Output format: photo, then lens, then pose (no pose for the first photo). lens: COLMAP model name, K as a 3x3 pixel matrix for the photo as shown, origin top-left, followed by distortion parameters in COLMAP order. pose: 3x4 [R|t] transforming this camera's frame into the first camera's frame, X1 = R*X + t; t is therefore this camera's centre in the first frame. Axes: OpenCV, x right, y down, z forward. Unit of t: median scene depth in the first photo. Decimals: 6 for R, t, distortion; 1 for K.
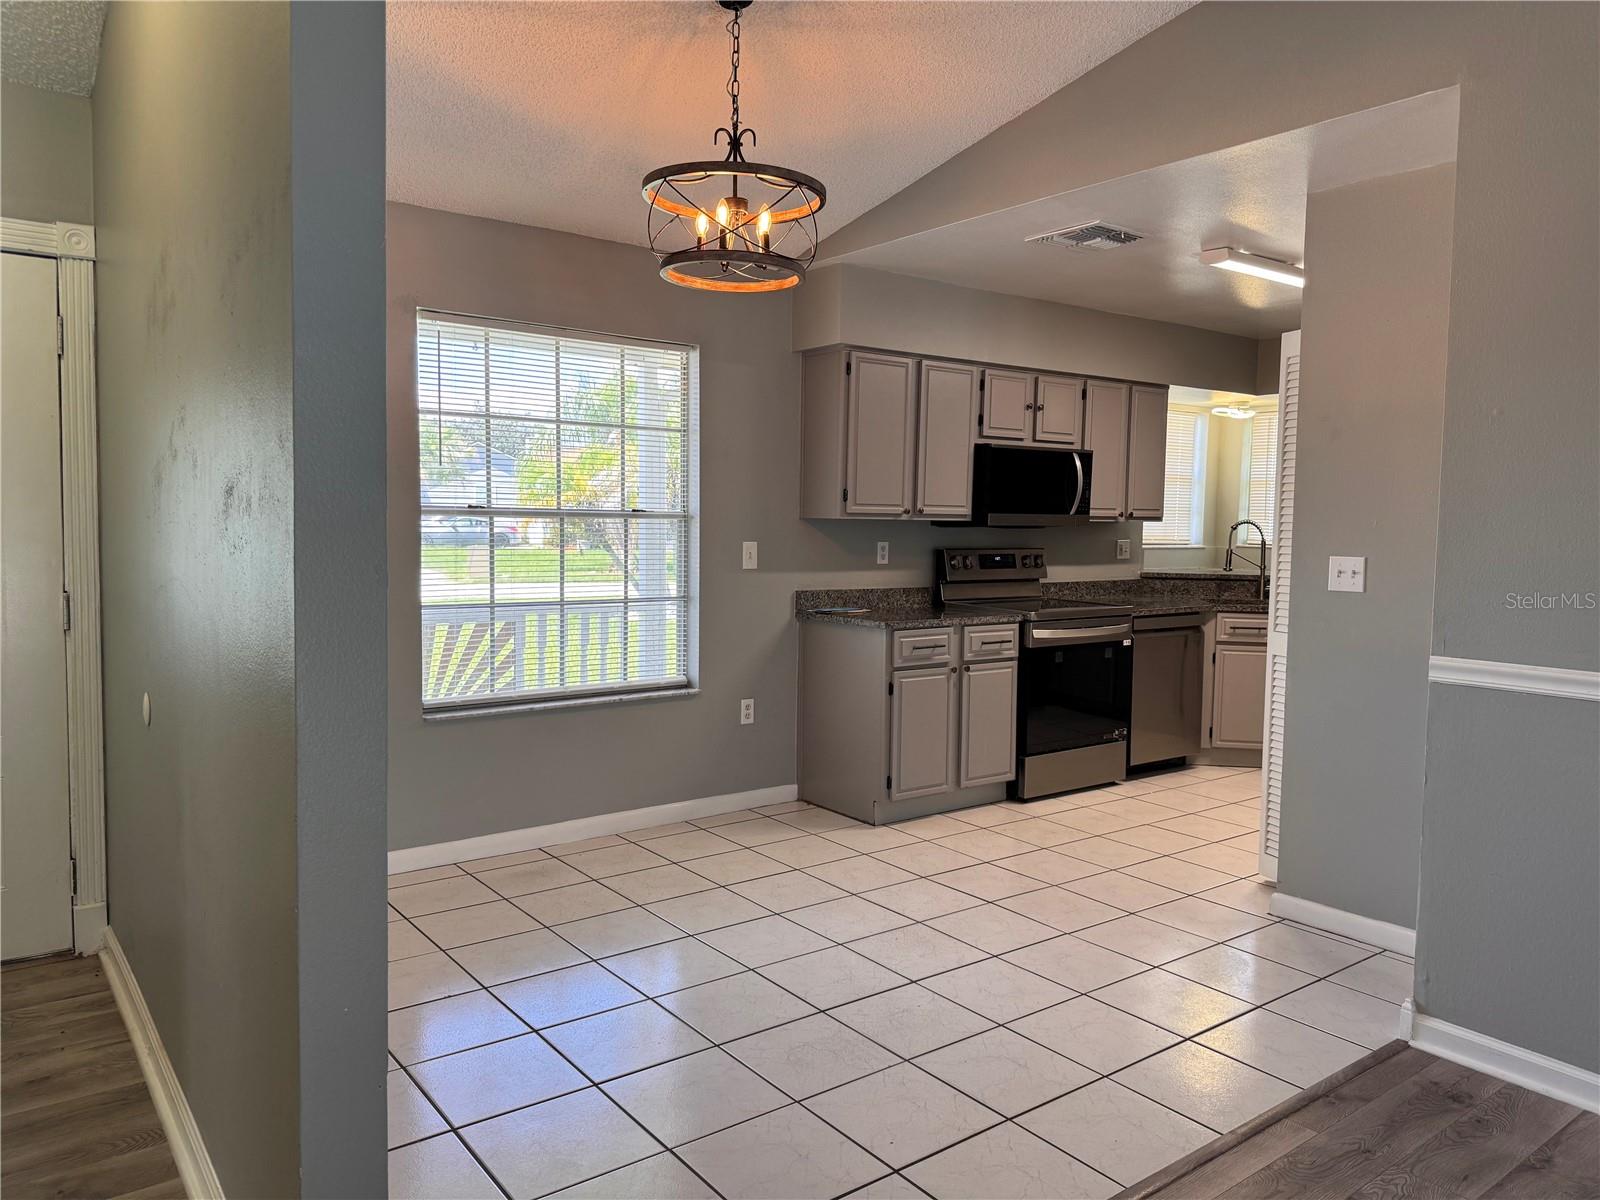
lens RADIAL K [[1131.1, 0, 800.0], [0, 1131.1, 600.0], [0, 0, 1]] dist [0.063648, -0.006630]
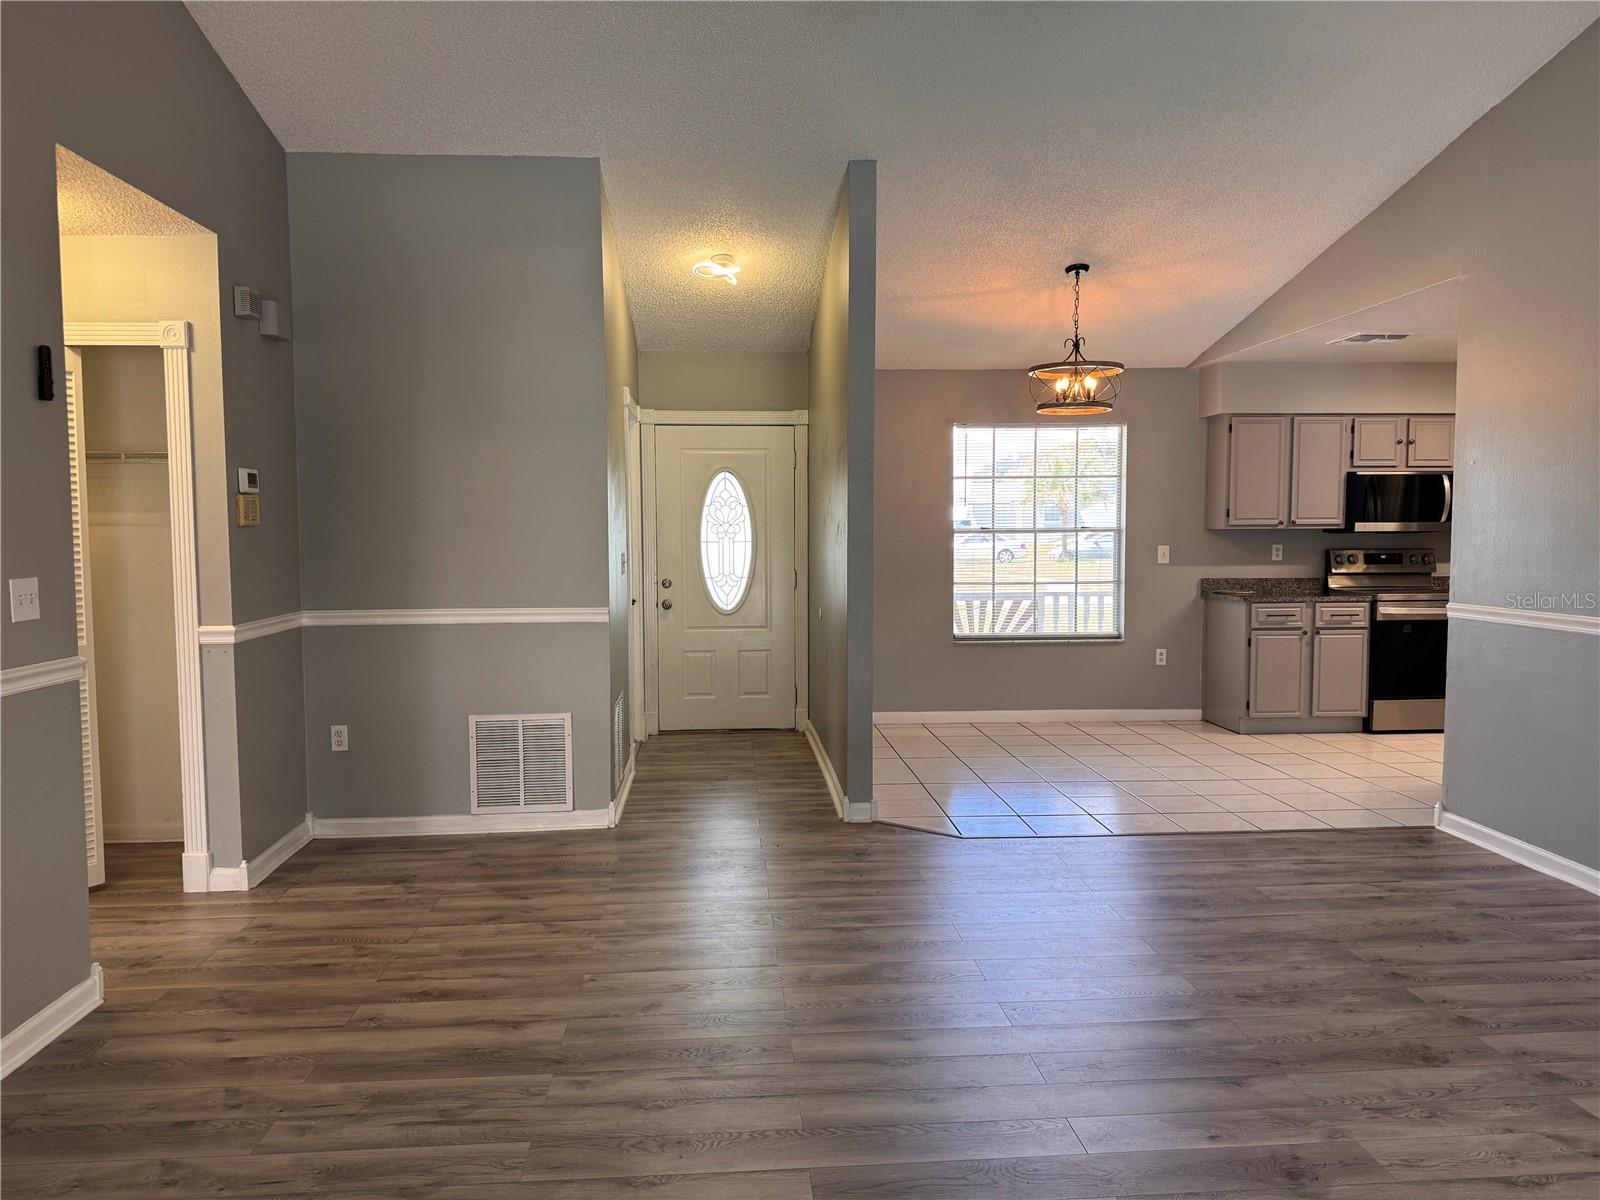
lens RADIAL K [[1129.2, 0, 793.3], [0, 1129.2, 612.2], [0, 0, 1]] dist [0.109380, -0.244216]
pose [[0.839218, 0.018813, -0.543470, 0.347358], [-0.019306, 0.999802, 0.004798, 0.037934], [0.543453, 0.006466, 0.839415, -0.524080]]
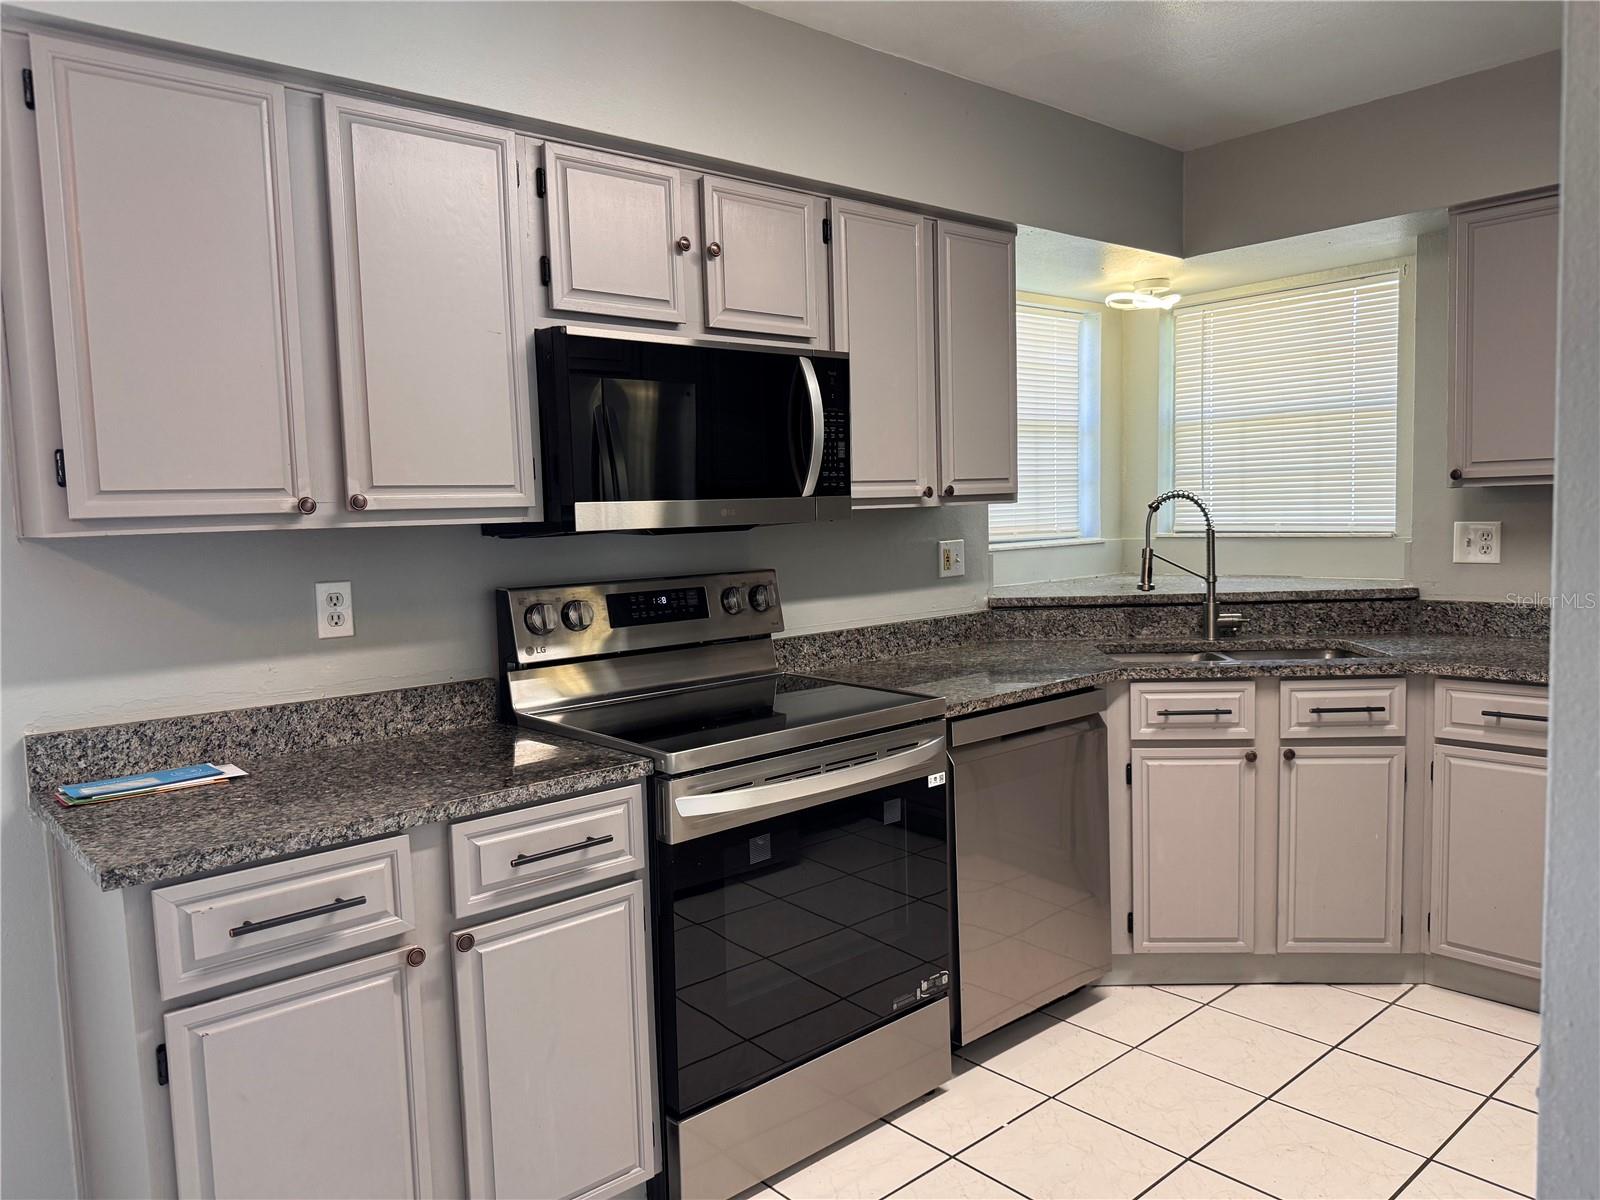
lens RADIAL K [[1120.6, 0, 803.0], [0, 1120.6, 611.7], [0, 0, 1]] dist [0.134472, -0.234162]
pose [[0.996023, -0.053278, 0.071407, 0.215781], [0.051932, 0.998439, 0.020580, -0.041342], [-0.072392, -0.016790, 0.997235, 0.589559]]
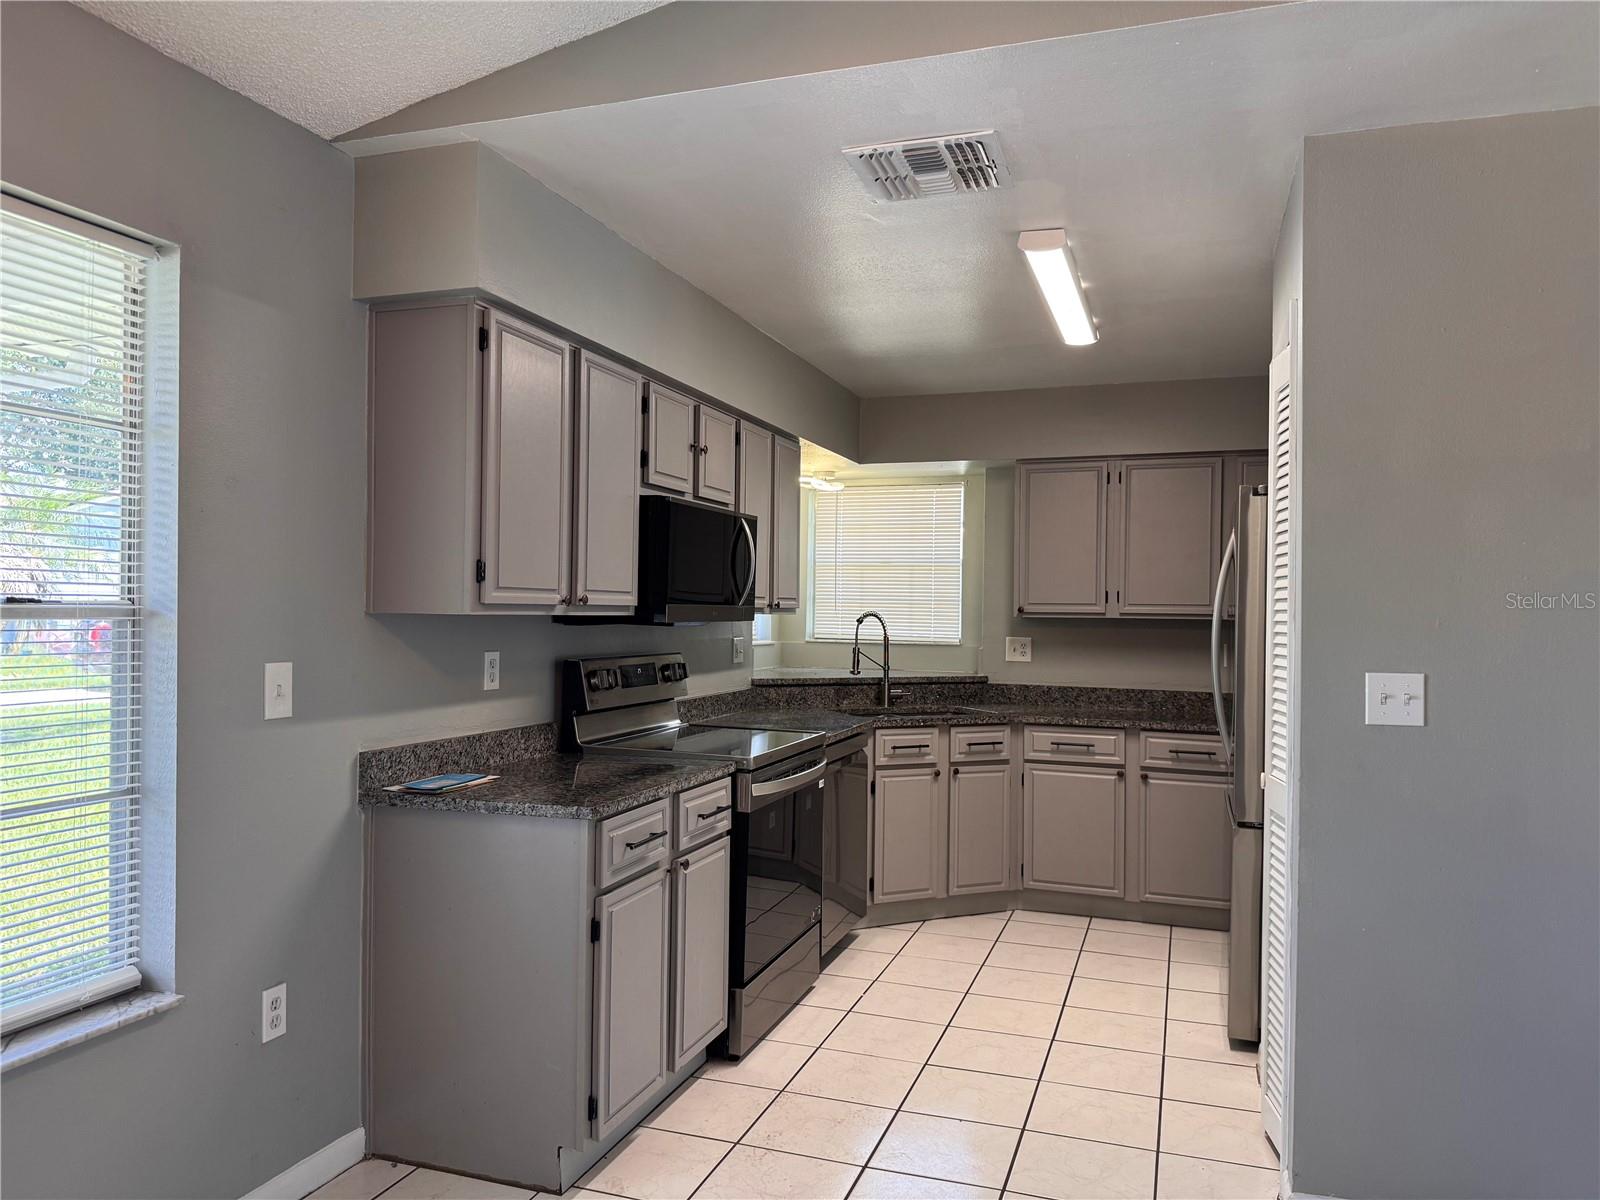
lens RADIAL K [[1120.6, 0, 803.0], [0, 1120.6, 611.7], [0, 0, 1]] dist [0.134472, -0.234162]
pose [[0.827476, -0.004358, 0.561484, -0.124303], [0.040422, 0.997838, -0.051826, -0.035903], [-0.560044, 0.065581, 0.825863, 0.430525]]
